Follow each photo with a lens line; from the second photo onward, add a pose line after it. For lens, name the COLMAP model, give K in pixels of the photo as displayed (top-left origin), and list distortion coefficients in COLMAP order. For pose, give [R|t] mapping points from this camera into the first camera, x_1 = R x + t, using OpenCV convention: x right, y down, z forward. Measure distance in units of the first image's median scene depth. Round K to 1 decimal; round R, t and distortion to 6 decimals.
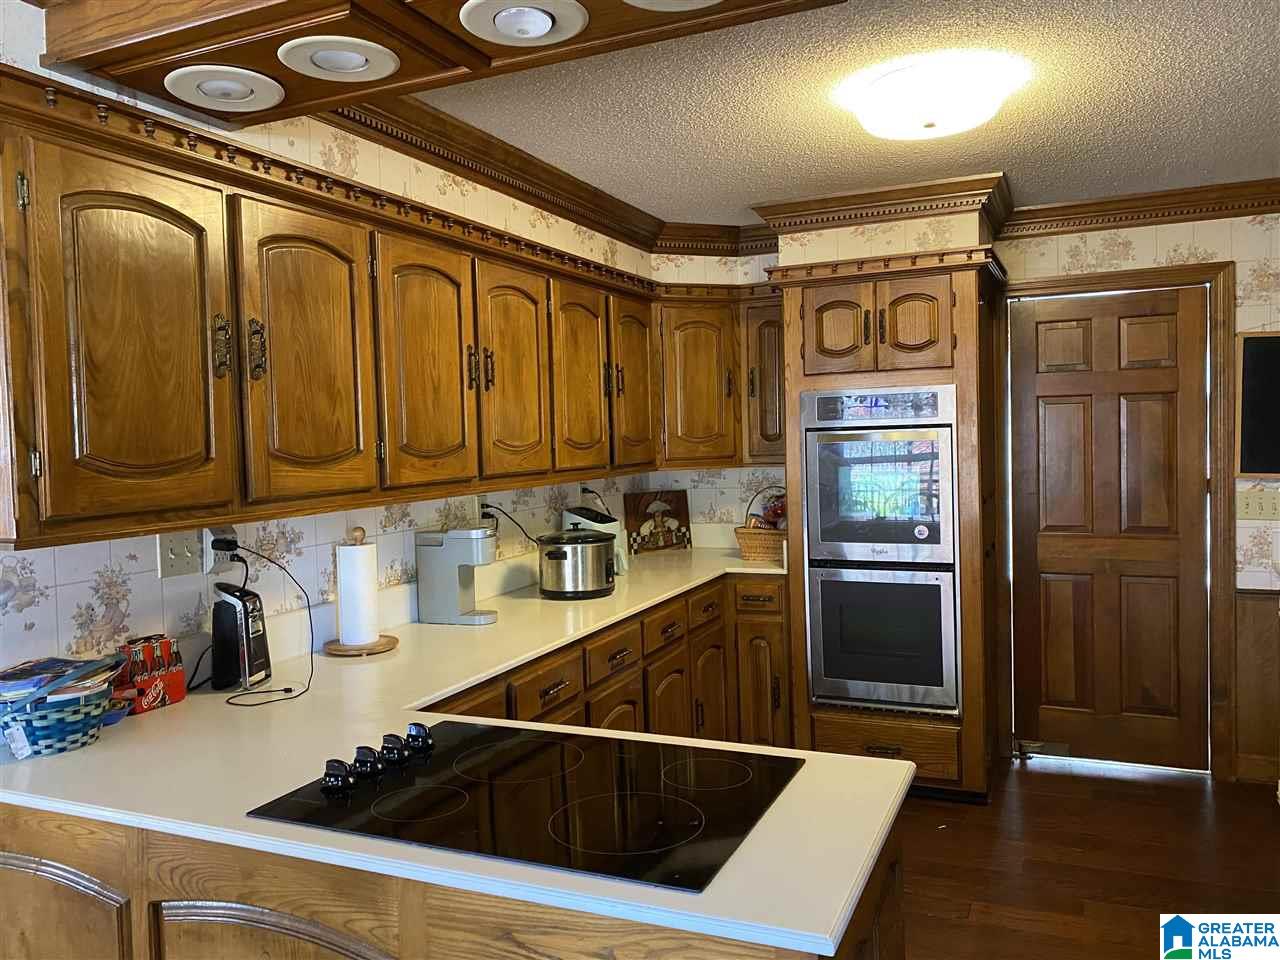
lens RADIAL K [[972.1, 0, 640.0], [0, 972.1, 480.0], [0, 0, 1]] dist [0.371619, -0.002110]
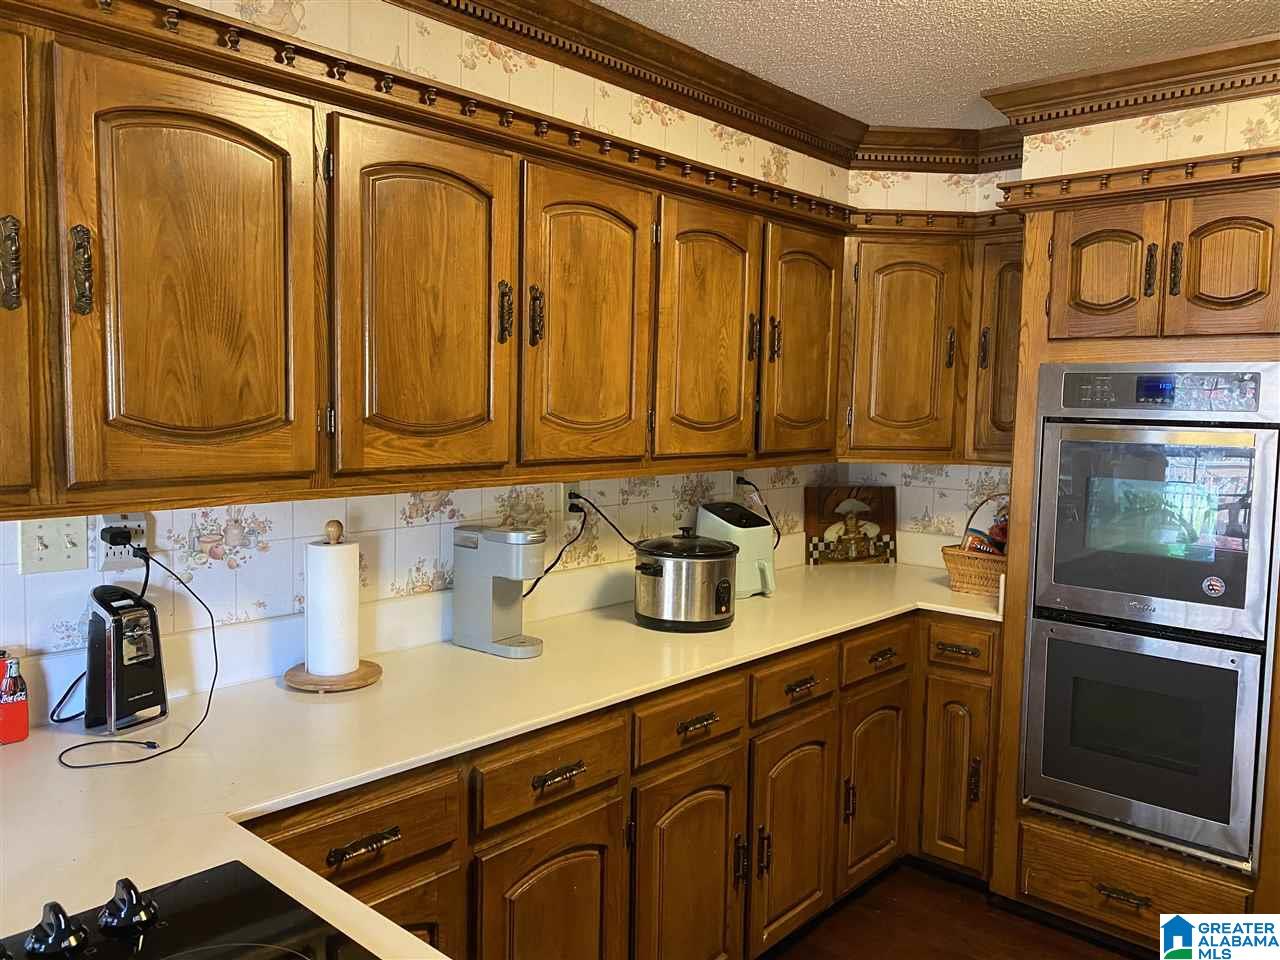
lens RADIAL K [[983.2, 0, 640.0], [0, 983.2, 480.0], [0, 0, 1]] dist [0.108015, -0.002426]
pose [[0.952434, 0.074756, -0.295435, 0.115817], [-0.064279, 0.996916, 0.045029, -0.023391], [0.297890, -0.023897, 0.954301, 0.262373]]
